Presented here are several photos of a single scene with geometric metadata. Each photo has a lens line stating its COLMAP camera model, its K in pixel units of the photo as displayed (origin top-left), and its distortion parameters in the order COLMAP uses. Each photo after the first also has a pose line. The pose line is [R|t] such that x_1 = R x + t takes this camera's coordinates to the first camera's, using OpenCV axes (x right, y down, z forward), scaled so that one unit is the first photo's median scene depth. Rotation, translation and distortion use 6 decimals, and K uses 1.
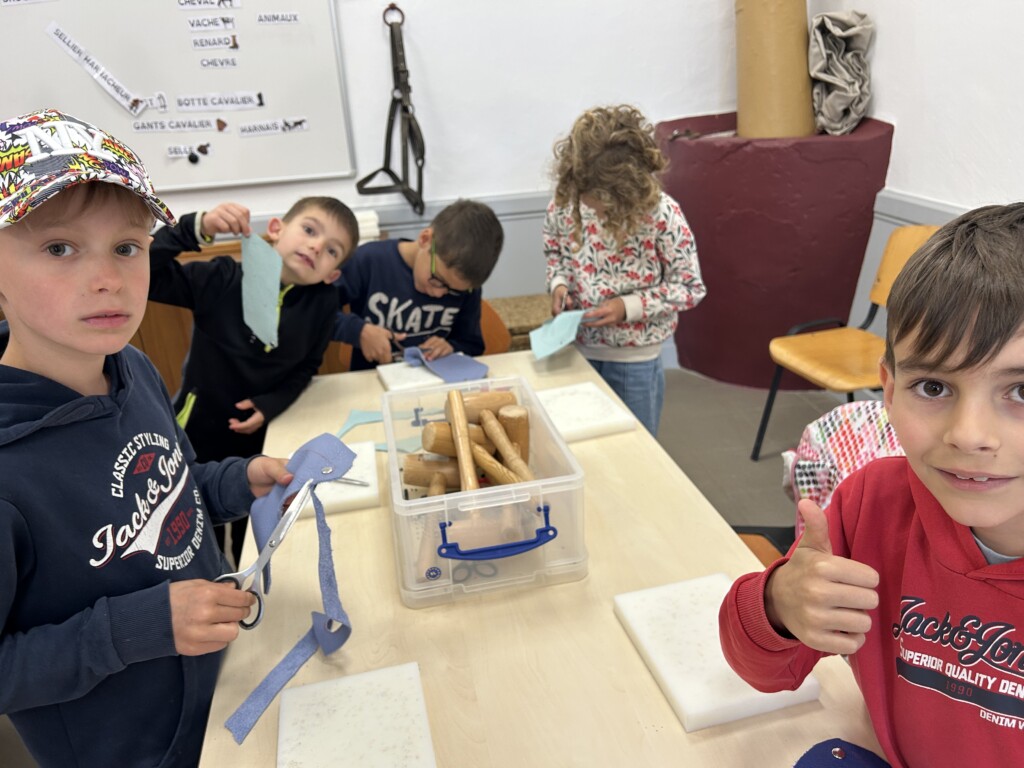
lens RADIAL K [[769.3, 0, 513.2], [0, 769.3, 383.8], [0, 0, 1]] dist [0.010023, 0.003767]
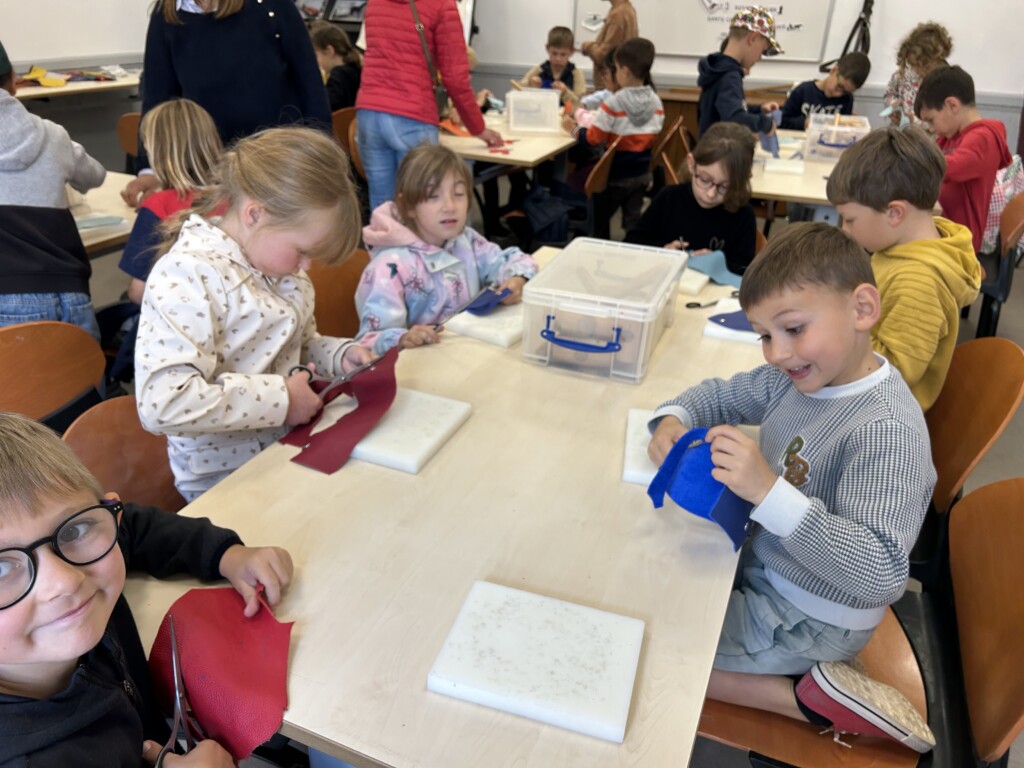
lens RADIAL K [[769.3, 0, 510.4], [0, 769.3, 385.3], [0, 0, 1]] dist [0.010023, 0.003767]
pose [[0.860790, 0.306616, -0.406236, 0.123065], [-0.265895, 0.951500, 0.154752, 0.342157], [0.433983, -0.025193, 0.900569, -0.890388]]
